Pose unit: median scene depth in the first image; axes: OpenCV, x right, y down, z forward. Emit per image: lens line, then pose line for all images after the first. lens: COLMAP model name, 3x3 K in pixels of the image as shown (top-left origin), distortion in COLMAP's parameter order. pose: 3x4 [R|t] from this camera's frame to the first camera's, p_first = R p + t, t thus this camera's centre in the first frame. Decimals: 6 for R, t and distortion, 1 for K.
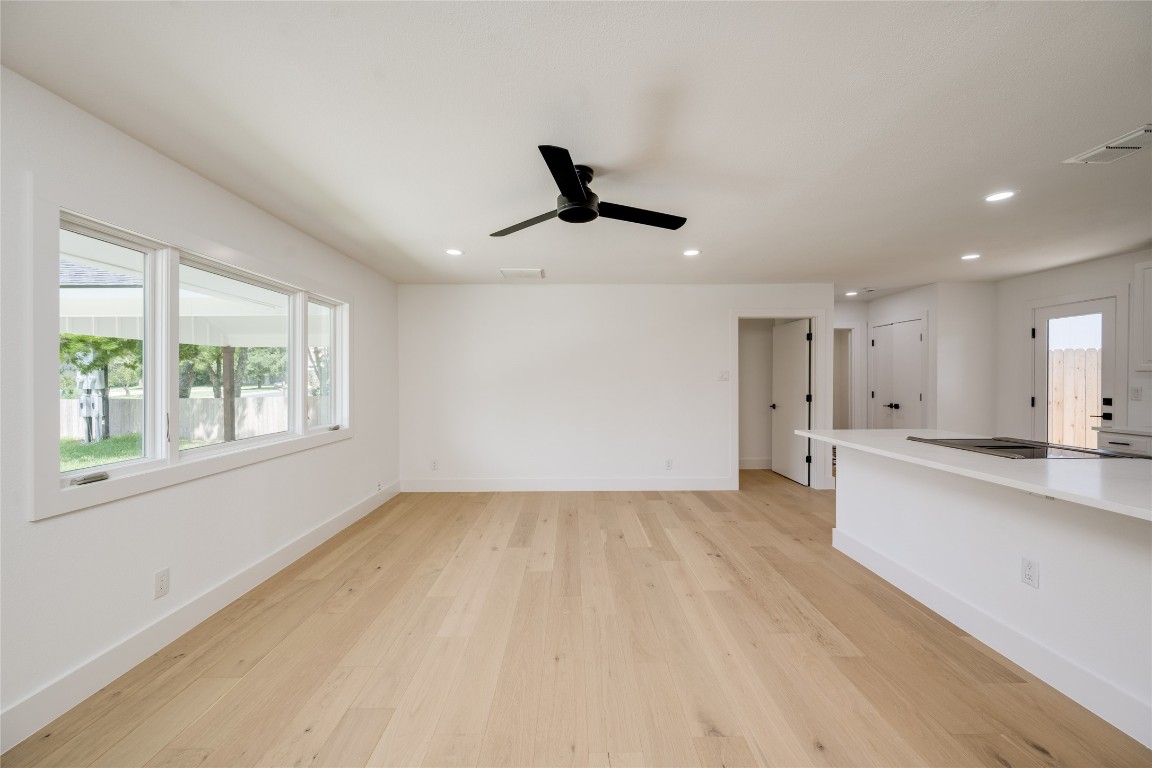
lens RADIAL K [[462.4, 0, 576.0], [0, 462.4, 384.0], [0, 0, 1]] dist [0.000526, -0.000075]
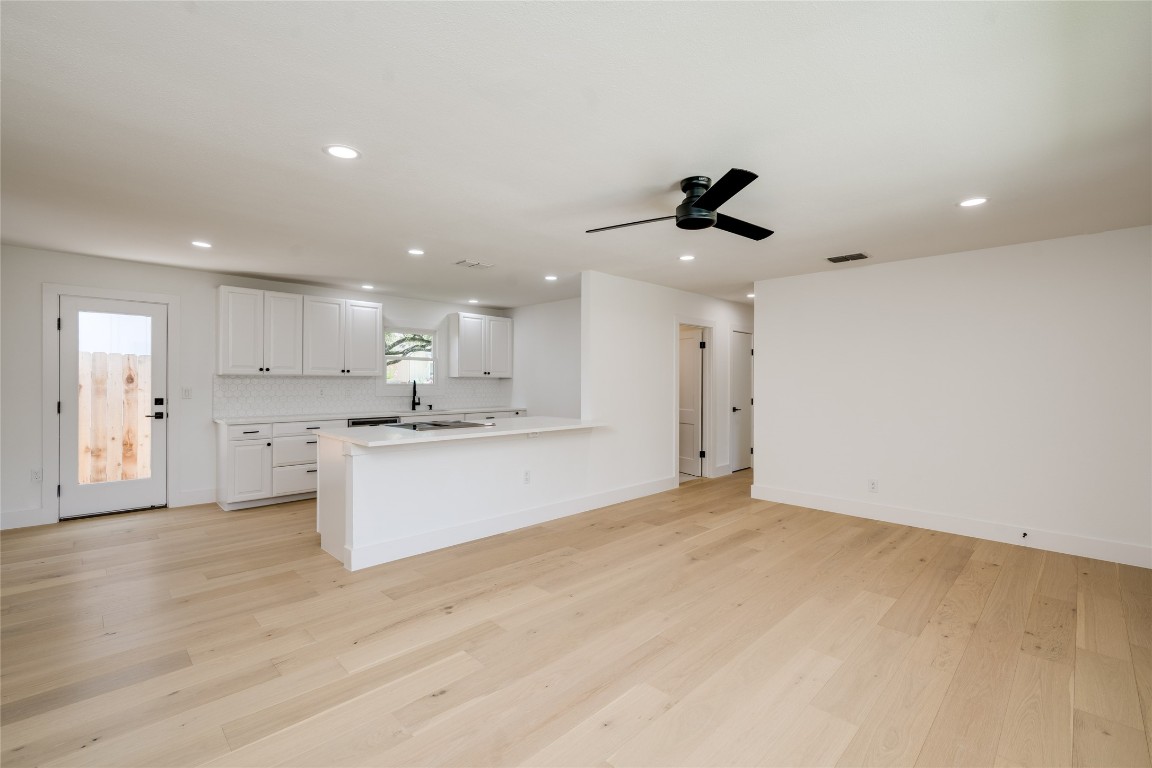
lens RADIAL K [[509.9, 0, 579.3], [0, 509.9, 381.8], [0, 0, 1]] dist [0.000867, 0.000298]
pose [[-0.704119, -0.000084, 0.710082, -0.445039], [0.005640, 0.999968, 0.005711, -0.010268], [-0.710059, 0.008026, -0.704096, 1.416907]]
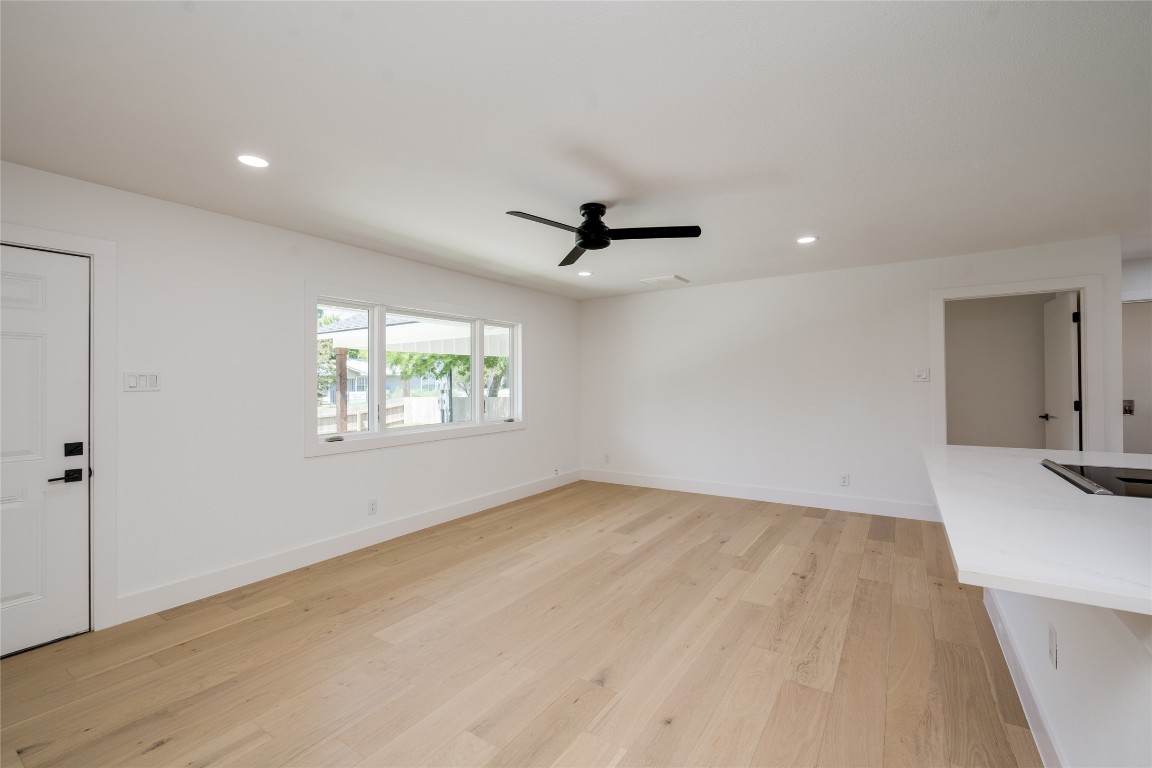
lens RADIAL K [[488.5, 0, 579.0], [0, 488.5, 383.7], [0, 0, 1]] dist [0.001597, 0.000289]
pose [[0.828728, -0.004569, -0.559633, 0.471581], [0.002577, 0.999987, -0.004348, -0.001998], [0.559646, 0.002161, 0.828729, -0.032267]]
